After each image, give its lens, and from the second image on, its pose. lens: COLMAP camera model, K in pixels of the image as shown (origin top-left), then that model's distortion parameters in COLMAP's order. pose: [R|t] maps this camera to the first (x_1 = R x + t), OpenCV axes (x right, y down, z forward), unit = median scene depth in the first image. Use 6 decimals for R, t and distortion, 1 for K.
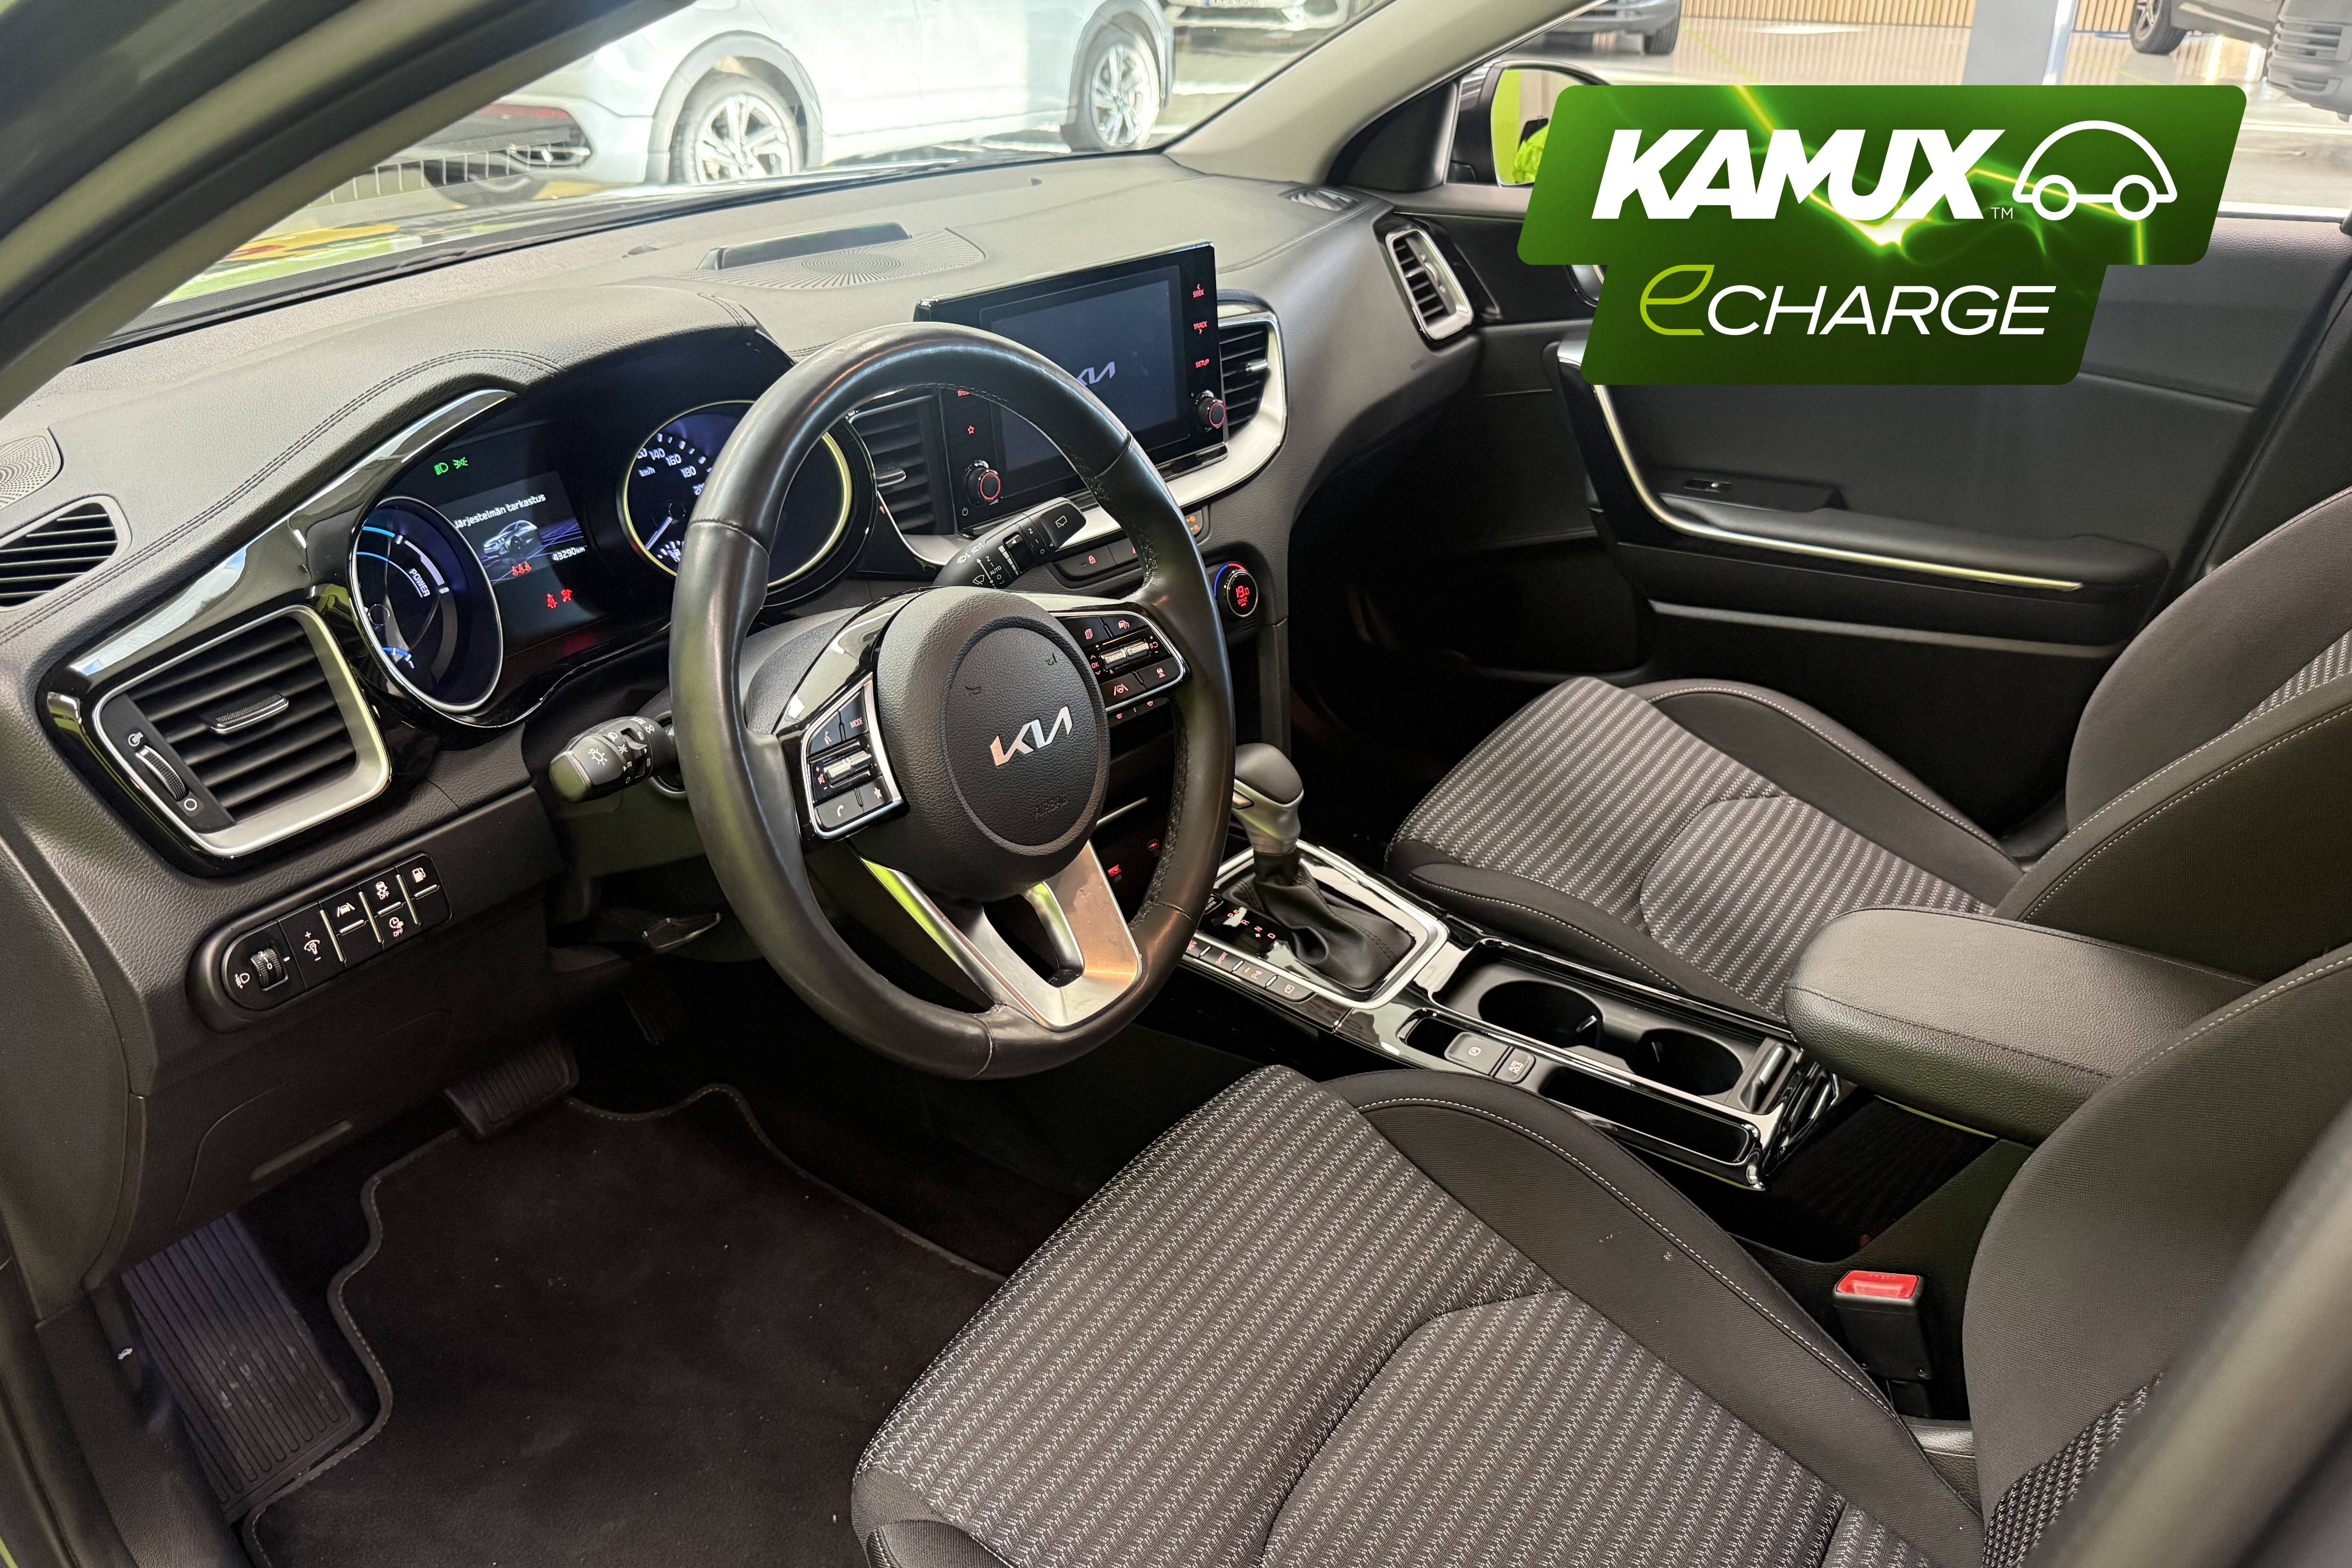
lens RADIAL K [[1704.2, 0, 1176.0], [0, 1704.2, 784.0], [0, 0, 1]] dist [0.150594, -0.273216]
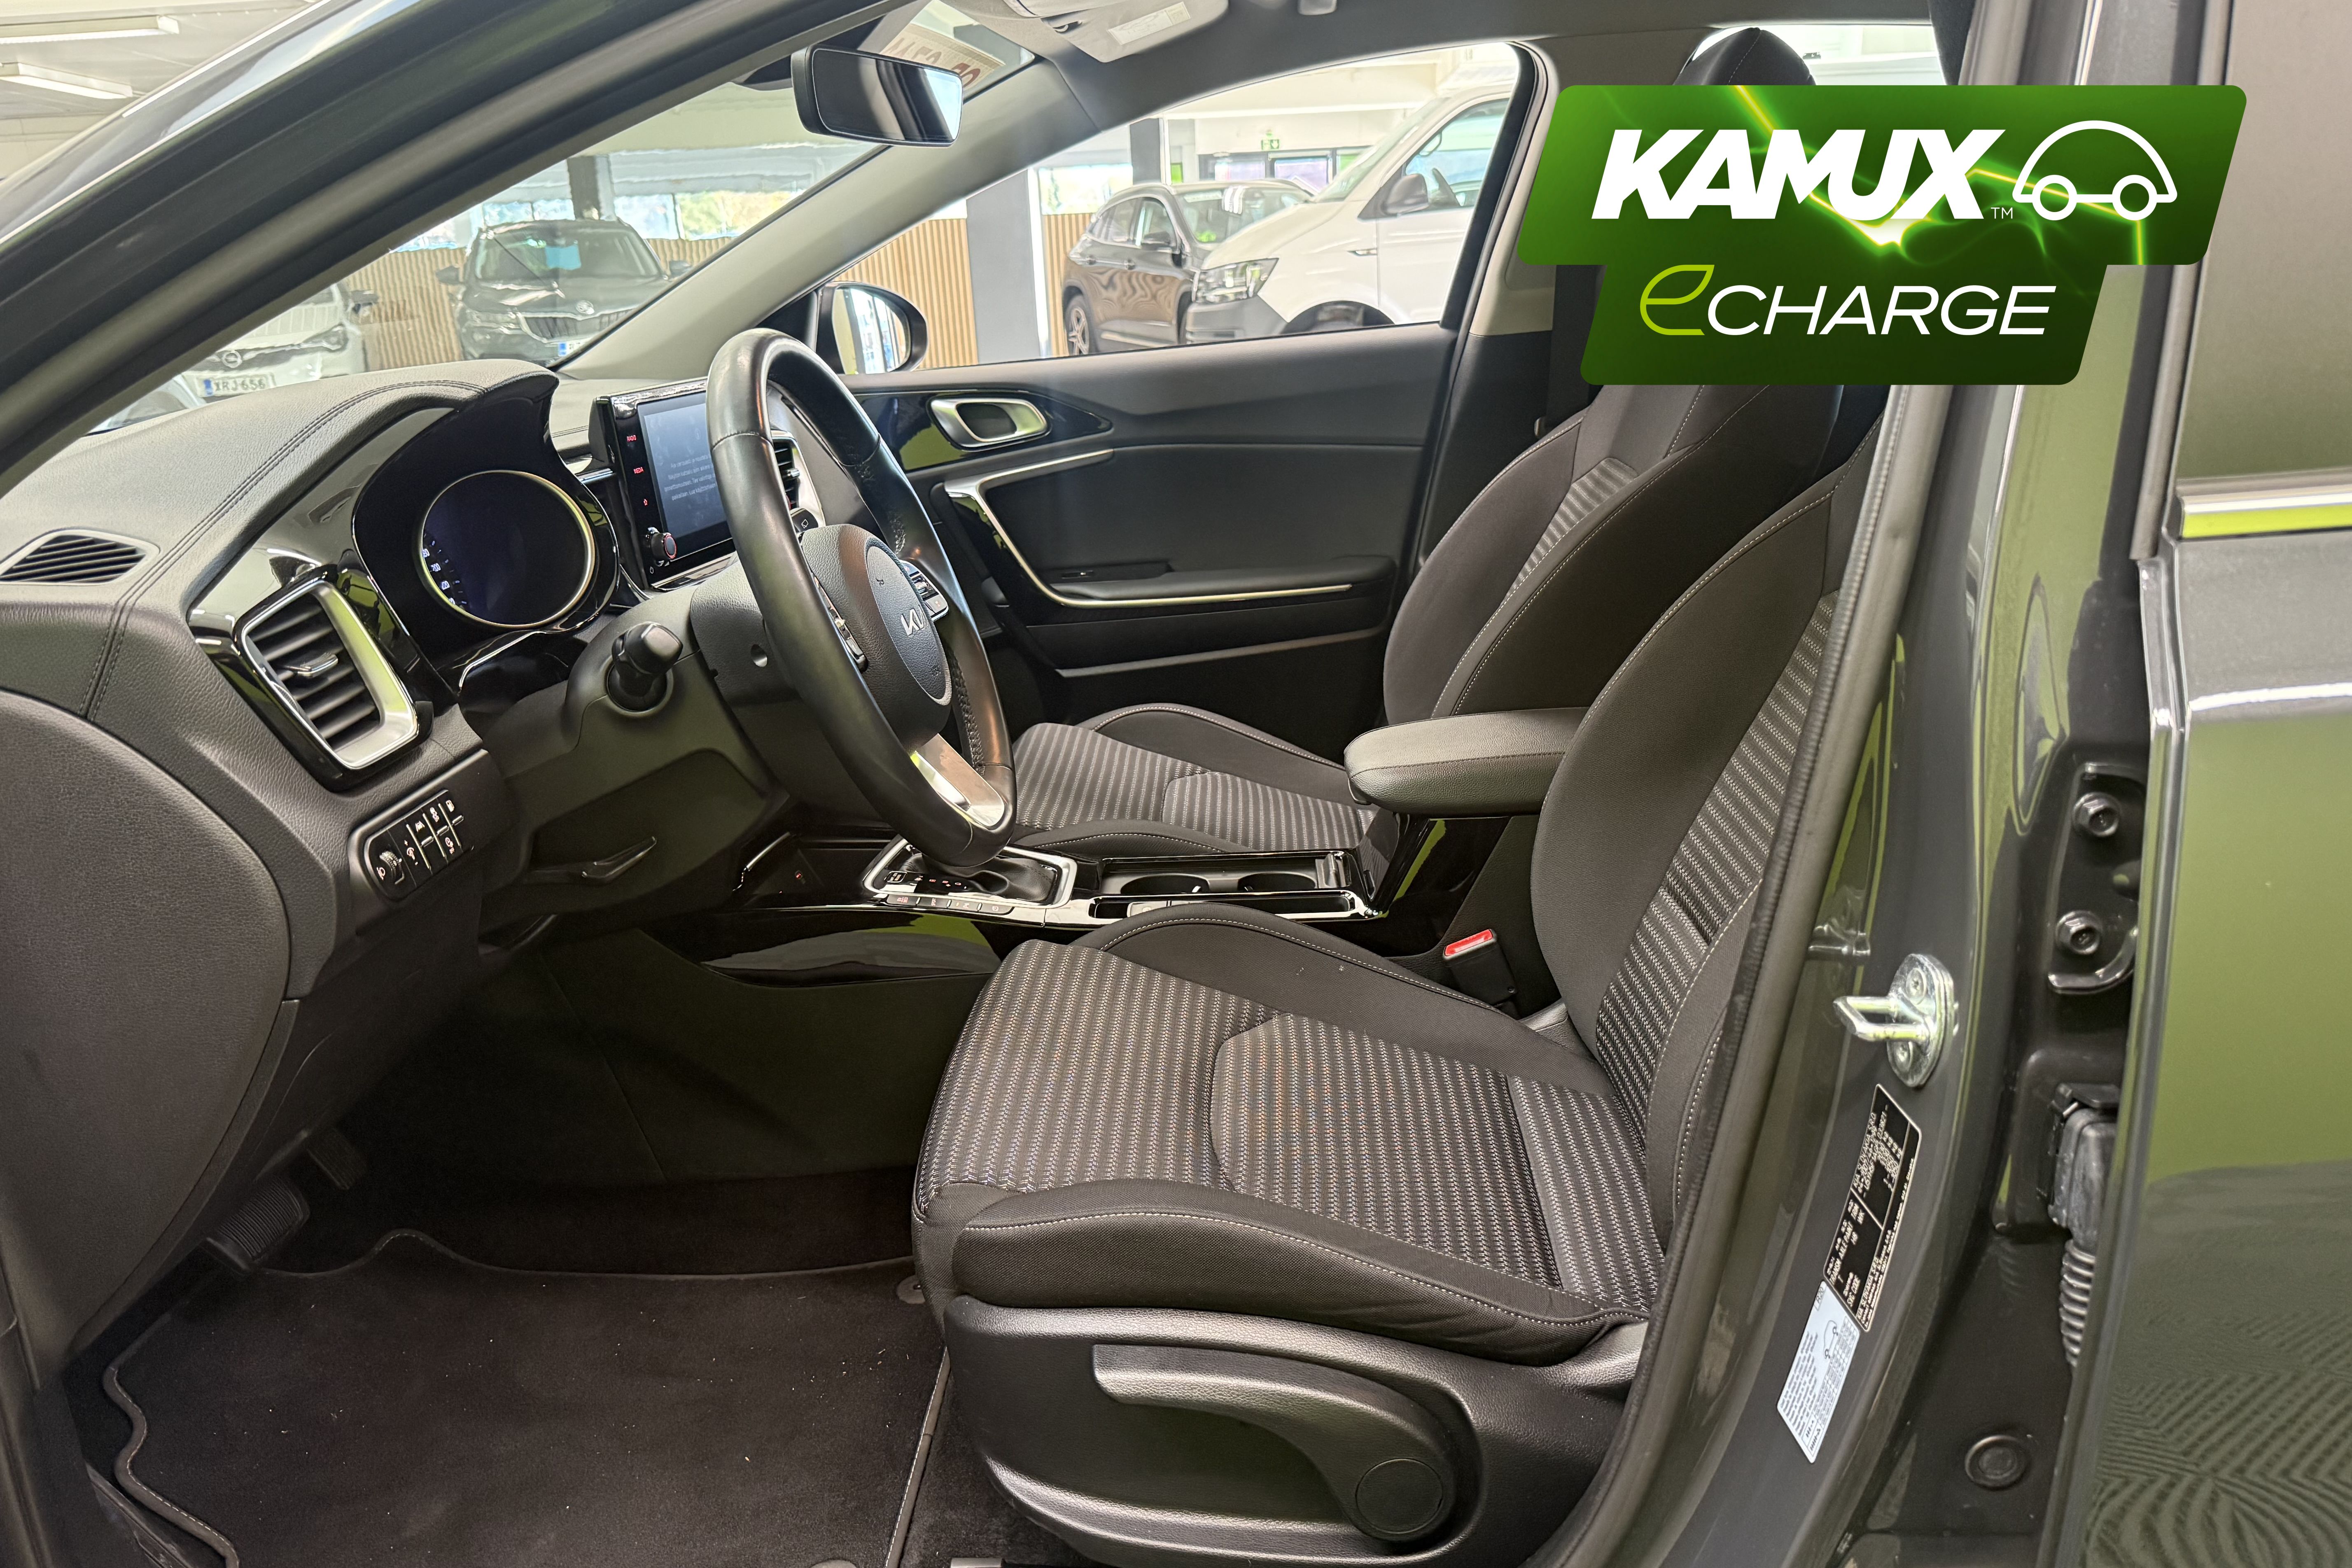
lens RADIAL K [[1704.2, 0, 1176.0], [0, 1704.2, 784.0], [0, 0, 1]] dist [0.150594, -0.273216]
pose [[0.854708, -0.185552, 0.484813, -0.526885], [0.274607, 0.954173, -0.118932, 0.281352], [-0.440528, 0.234786, 0.866494, -0.204734]]
